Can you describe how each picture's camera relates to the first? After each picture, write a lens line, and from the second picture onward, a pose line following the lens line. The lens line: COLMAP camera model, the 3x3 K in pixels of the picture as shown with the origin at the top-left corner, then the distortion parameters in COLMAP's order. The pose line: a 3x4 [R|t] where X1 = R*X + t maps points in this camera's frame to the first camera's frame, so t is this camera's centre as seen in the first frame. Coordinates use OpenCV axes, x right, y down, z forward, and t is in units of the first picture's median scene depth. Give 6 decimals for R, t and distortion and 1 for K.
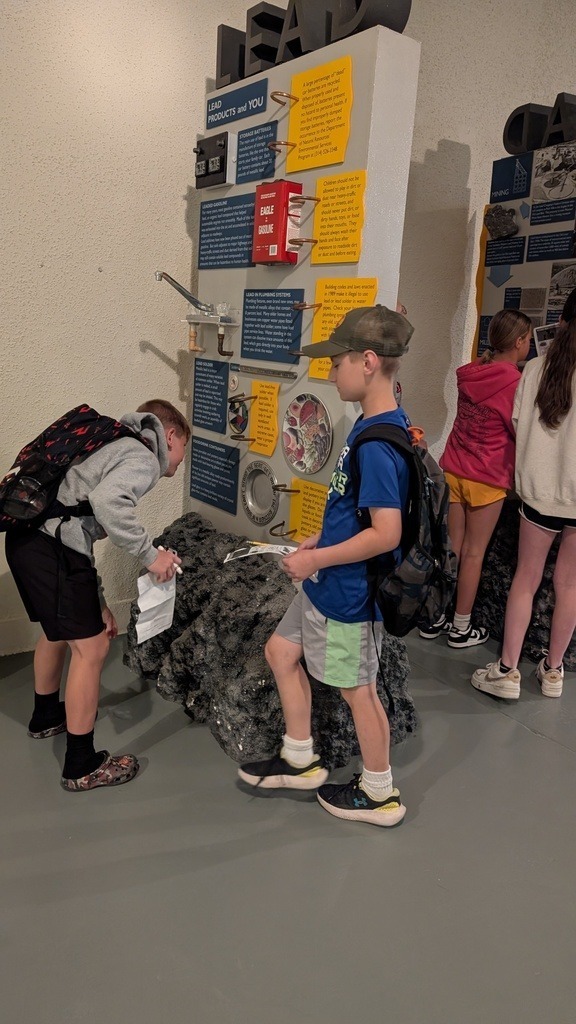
lens RADIAL K [[749.9, 0, 288.0], [0, 749.9, 512.0], [0, 0, 1]] dist [0.001590, -0.000564]
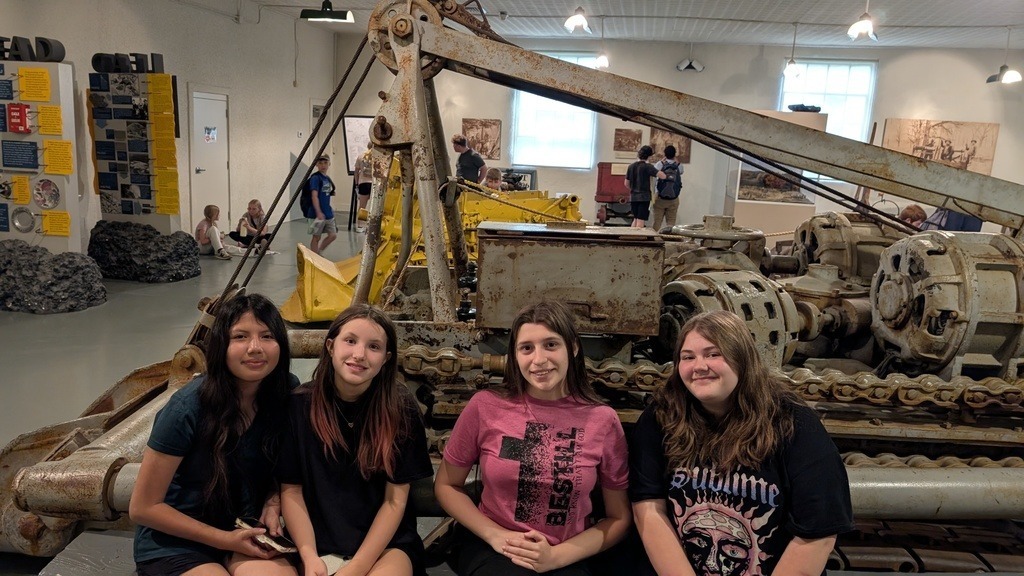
lens RADIAL K [[749.9, 0, 512.0], [0, 749.9, 288.0], [0, 0, 1]] dist [0.001590, -0.000564]
pose [[0.697185, -0.161679, 0.698421, -0.717731], [0.163770, 0.984394, 0.064400, 0.318873], [-0.697934, 0.069482, 0.712783, -2.005723]]
